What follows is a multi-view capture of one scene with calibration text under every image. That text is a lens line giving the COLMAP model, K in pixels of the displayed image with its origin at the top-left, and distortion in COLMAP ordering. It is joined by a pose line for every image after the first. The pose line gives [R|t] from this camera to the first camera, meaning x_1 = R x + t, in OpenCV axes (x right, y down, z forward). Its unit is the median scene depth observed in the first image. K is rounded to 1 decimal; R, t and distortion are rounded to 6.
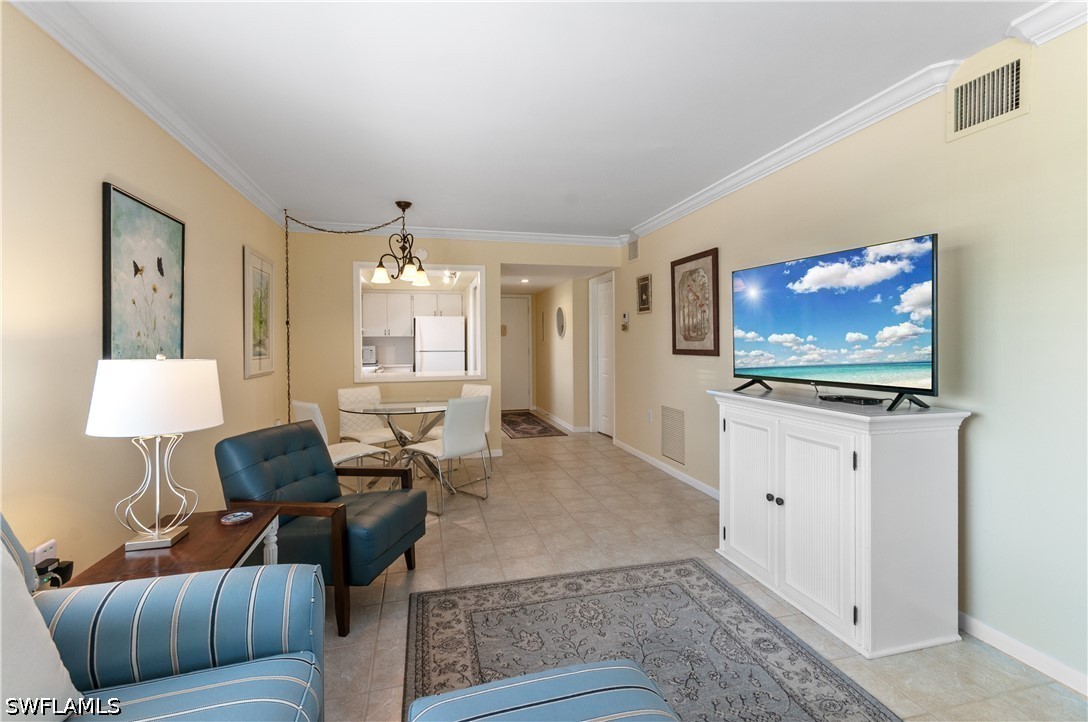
lens RADIAL K [[485.6, 0, 548.5], [0, 485.6, 358.0], [0, 0, 1]] dist [0.002509, 0.000784]
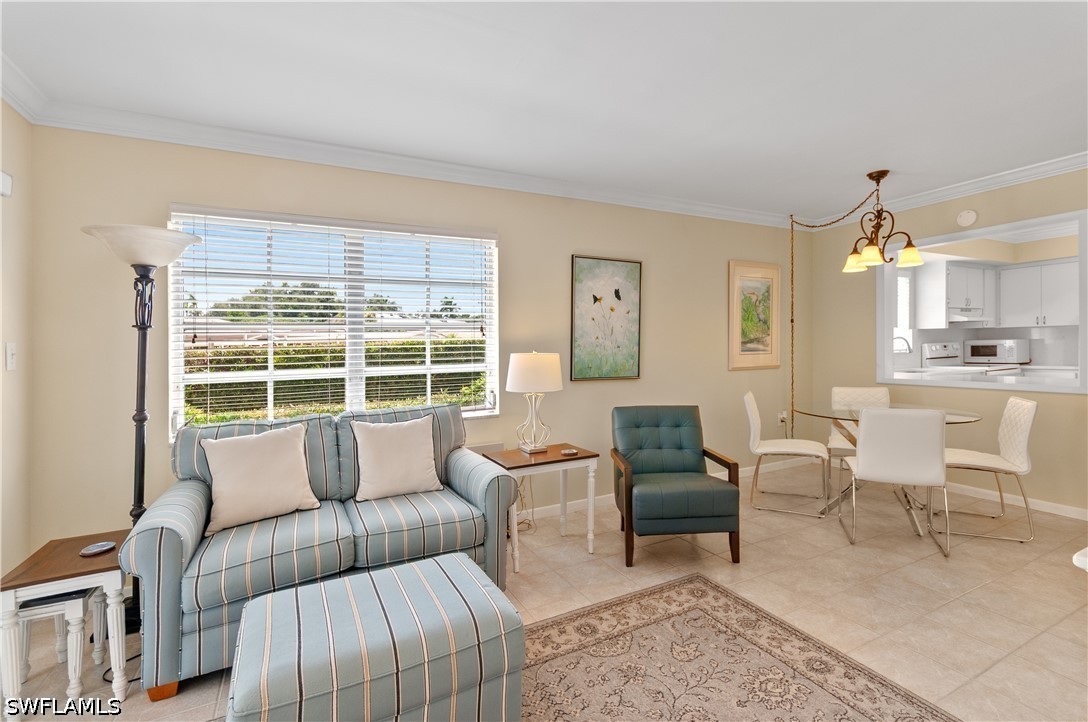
lens RADIAL K [[485.6, 0, 548.5], [0, 485.6, 358.0], [0, 0, 1]] dist [0.002509, 0.000784]
pose [[0.220010, 0.027327, -0.975115, 0.687169], [-0.013284, 0.999599, 0.025016, -0.017958], [0.975407, 0.007450, 0.220284, 0.428755]]
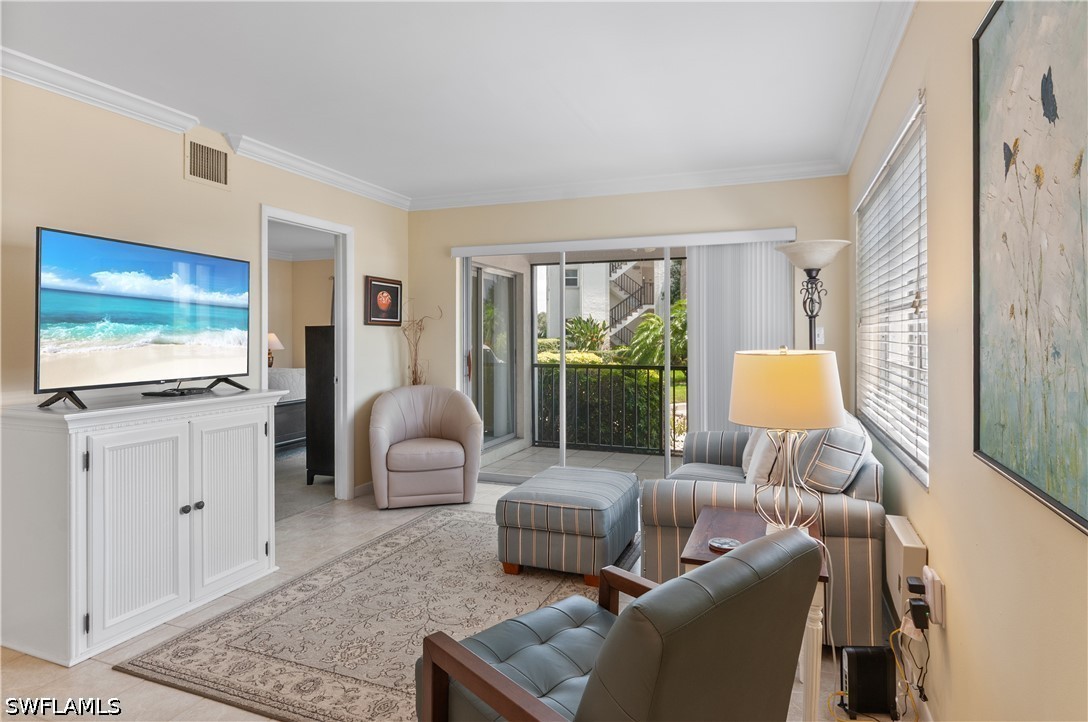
lens RADIAL K [[602.6, 0, 547.7], [0, 602.6, 334.5], [0, 0, 1]] dist [0.005783, 0.000766]
pose [[-0.809064, 0.007667, 0.587671, -0.752695], [0.025054, 0.999456, 0.021453, -0.046406], [-0.587187, 0.032080, -0.808816, 1.501274]]
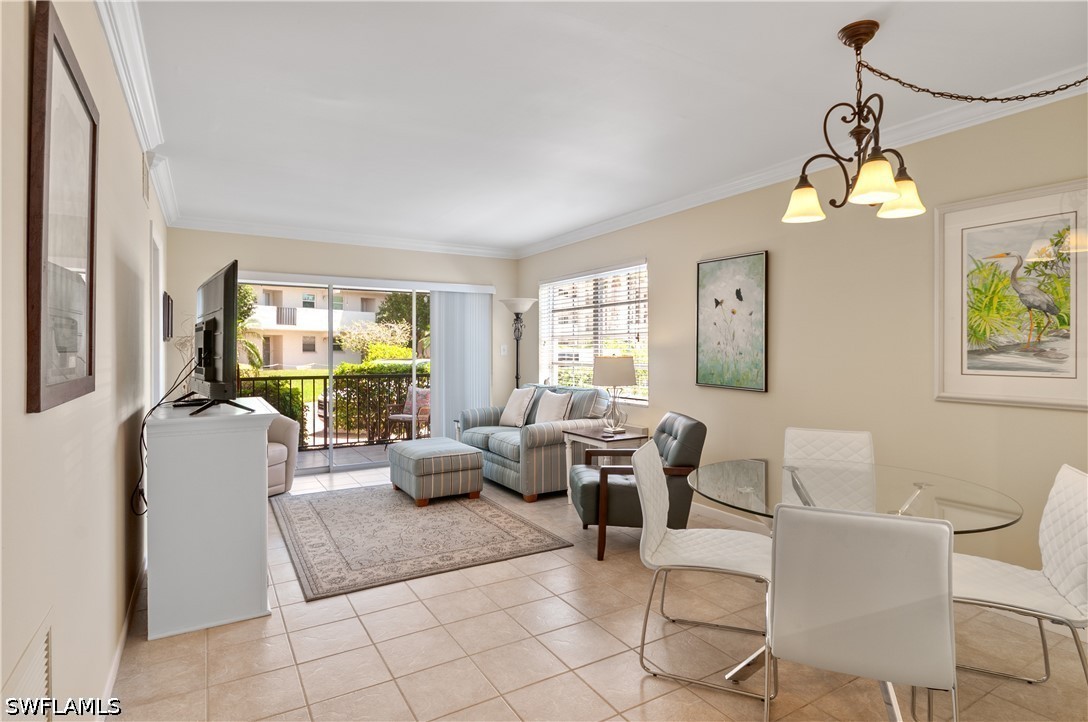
lens RADIAL K [[567.3, 0, 551.1], [0, 567.3, 356.8], [0, 0, 1]] dist [-0.000032, -0.000109]
pose [[-0.958850, 0.013114, -0.283610, 0.193050], [0.000078, 0.998945, 0.045924, -0.082738], [0.283913, 0.044012, -0.957839, 2.396300]]
